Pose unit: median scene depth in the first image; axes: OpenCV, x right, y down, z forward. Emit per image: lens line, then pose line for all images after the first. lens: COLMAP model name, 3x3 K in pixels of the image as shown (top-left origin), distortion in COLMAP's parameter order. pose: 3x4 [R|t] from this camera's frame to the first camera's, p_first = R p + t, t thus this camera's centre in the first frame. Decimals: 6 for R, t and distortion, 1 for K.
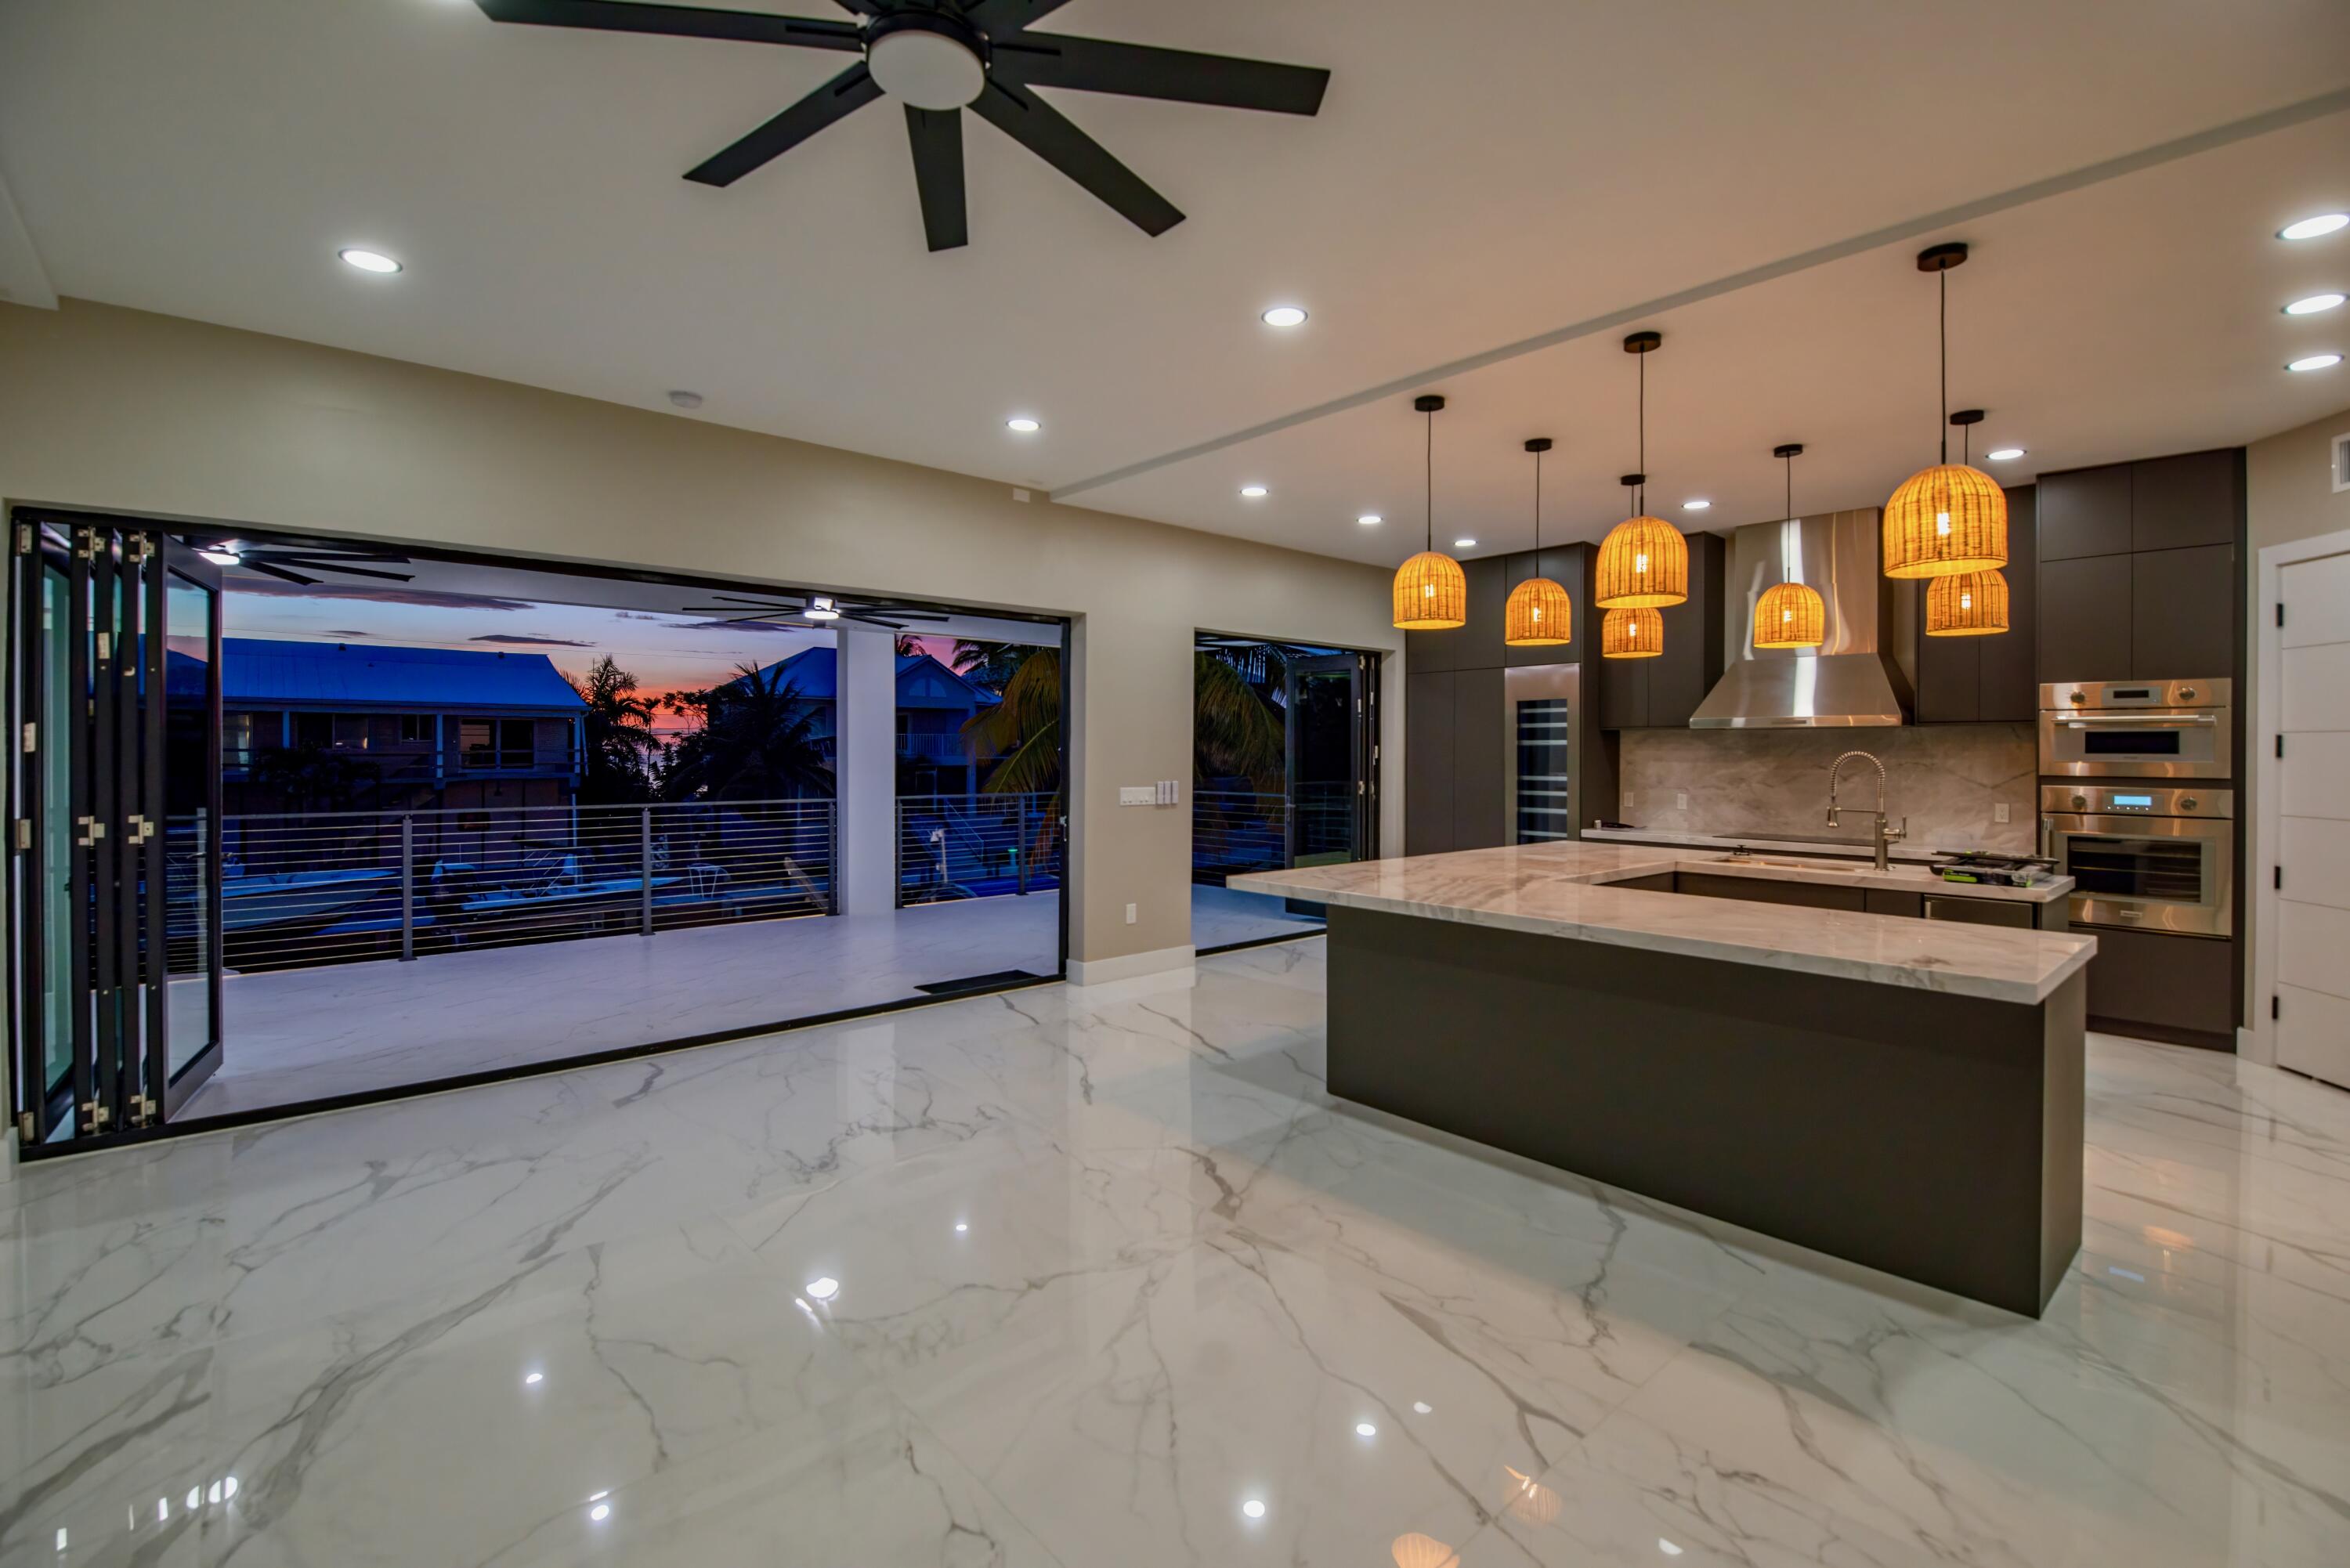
lens RADIAL K [[1032.1, 0, 1170.6], [0, 1032.1, 766.4], [0, 0, 1]] dist [-0.001717, -0.000433]
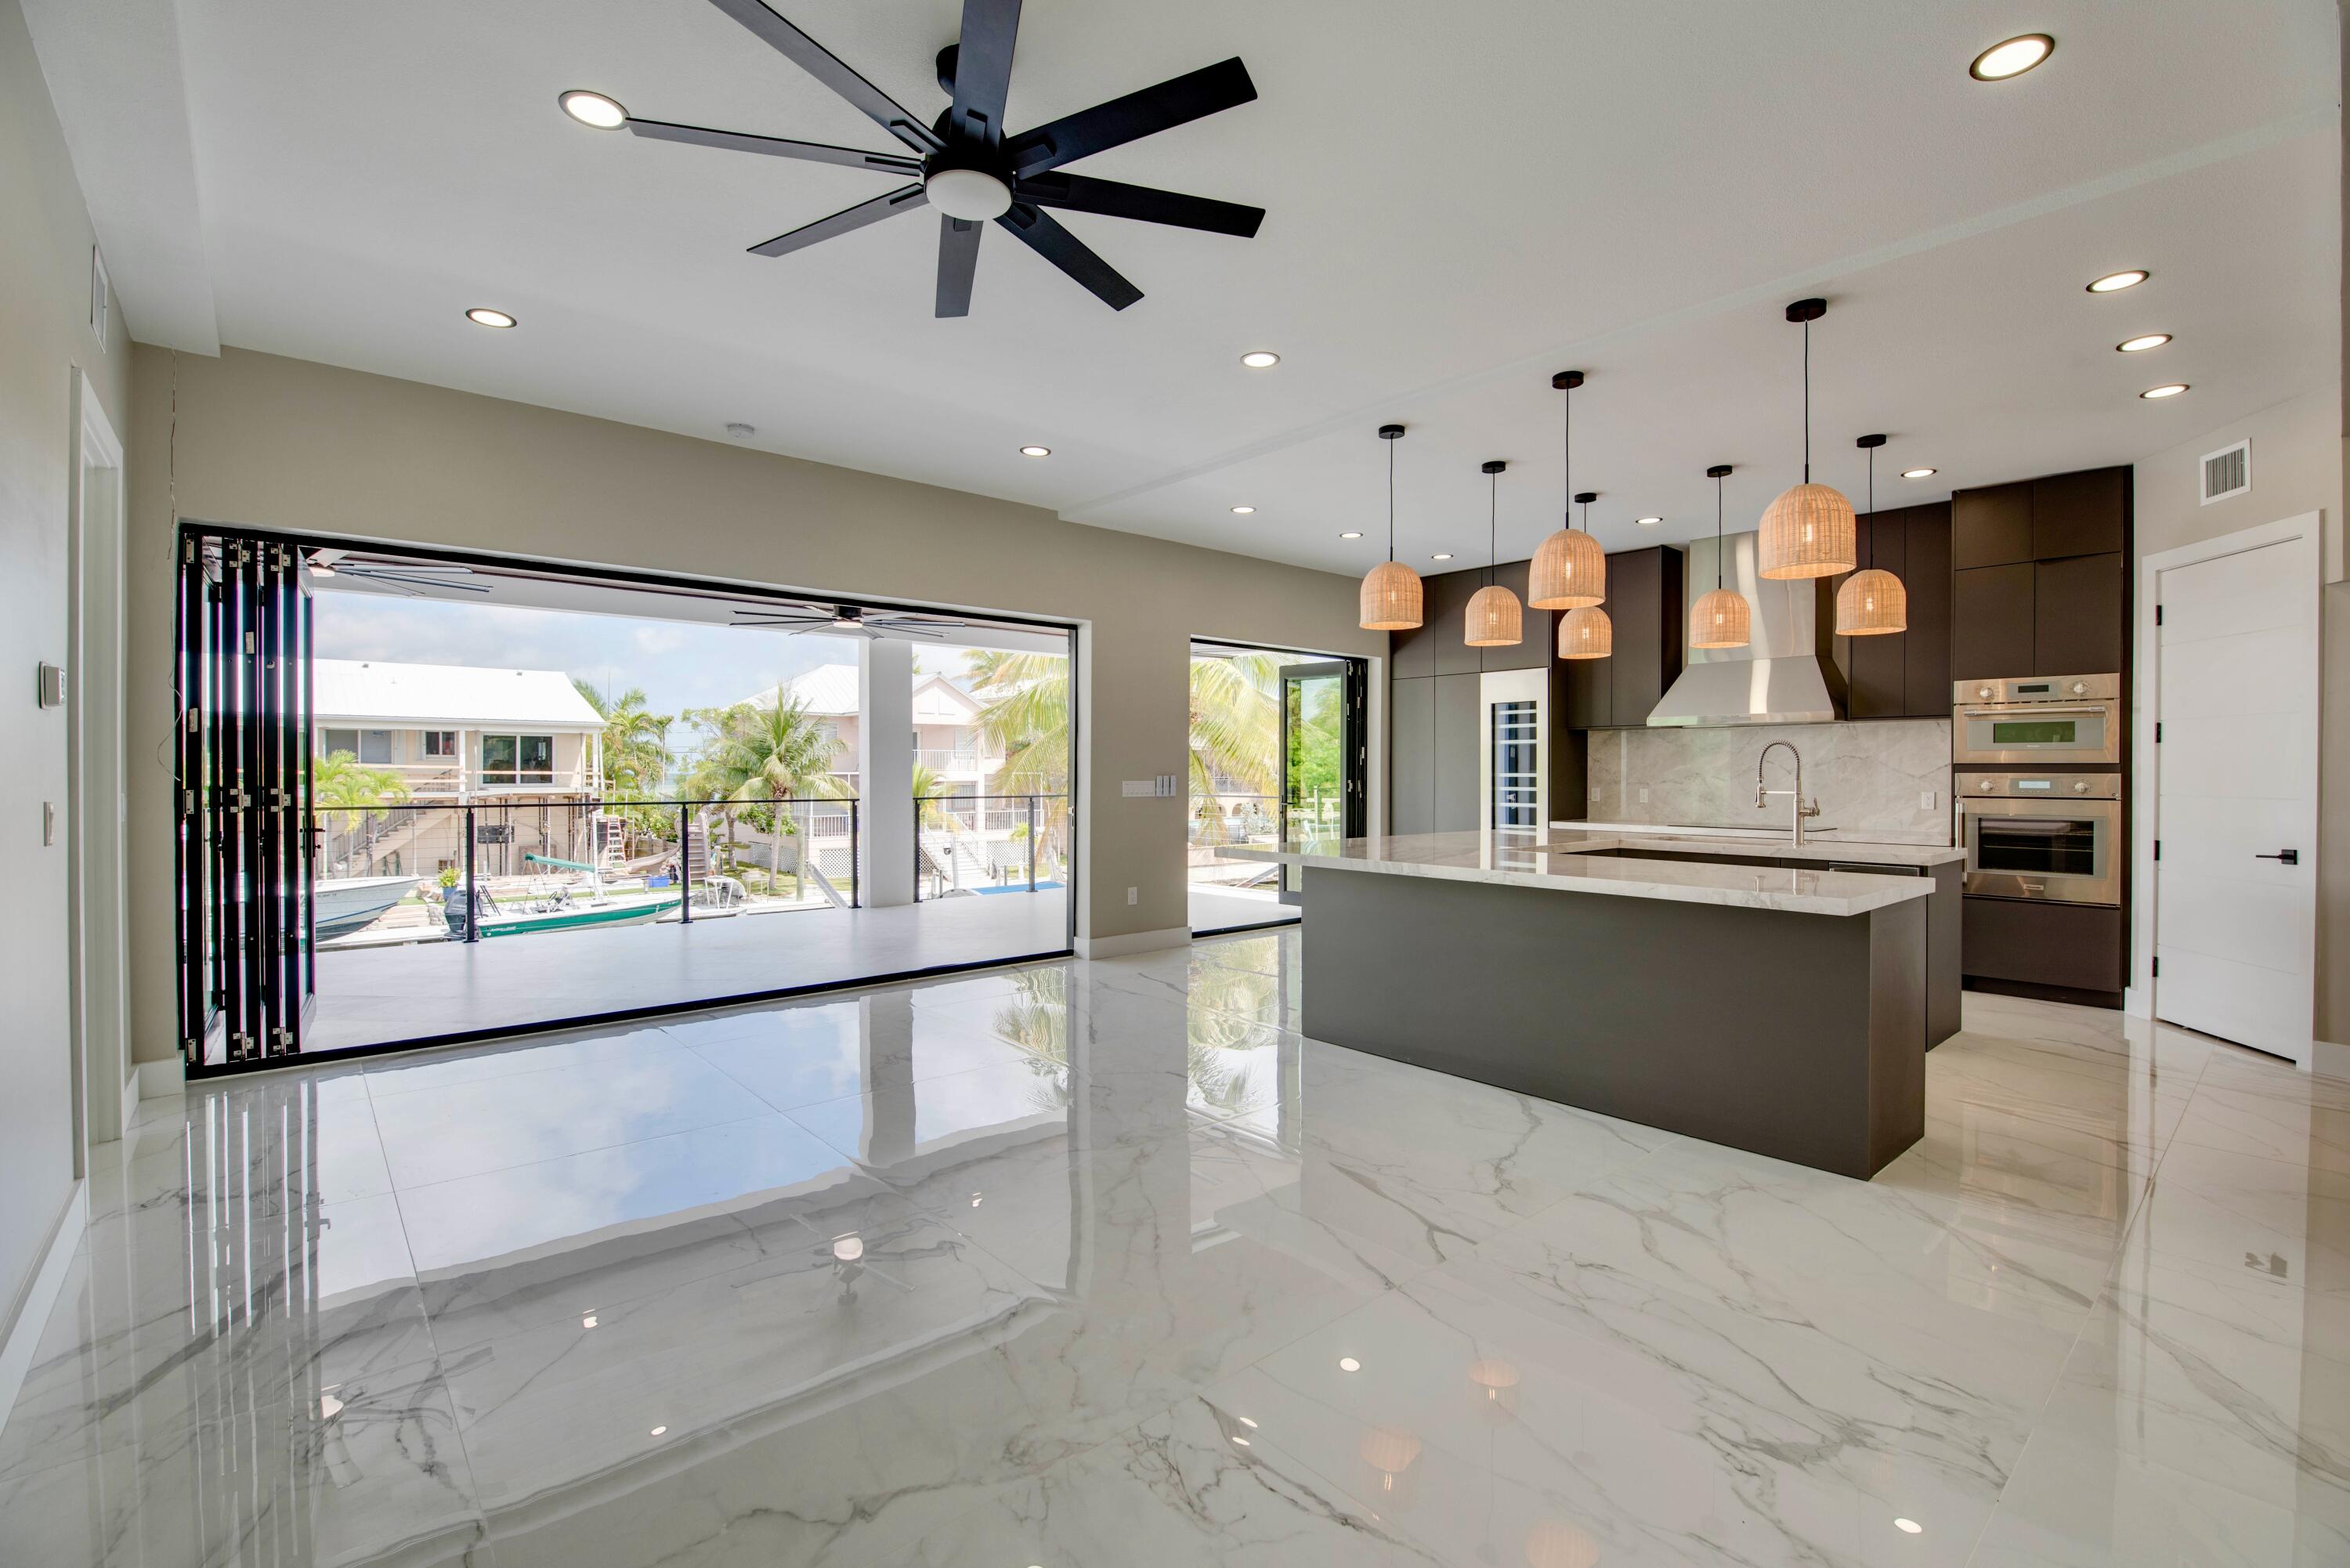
lens RADIAL K [[1034.0, 0, 1175.0], [0, 1034.0, 784.0], [0, 0, 1]] dist [0.002500, 0.000122]
pose [[0.999992, -0.002585, -0.002911, 0.014902], [0.002578, 0.999994, -0.002316, 0.038678], [0.002917, 0.002308, 0.999993, -0.138614]]
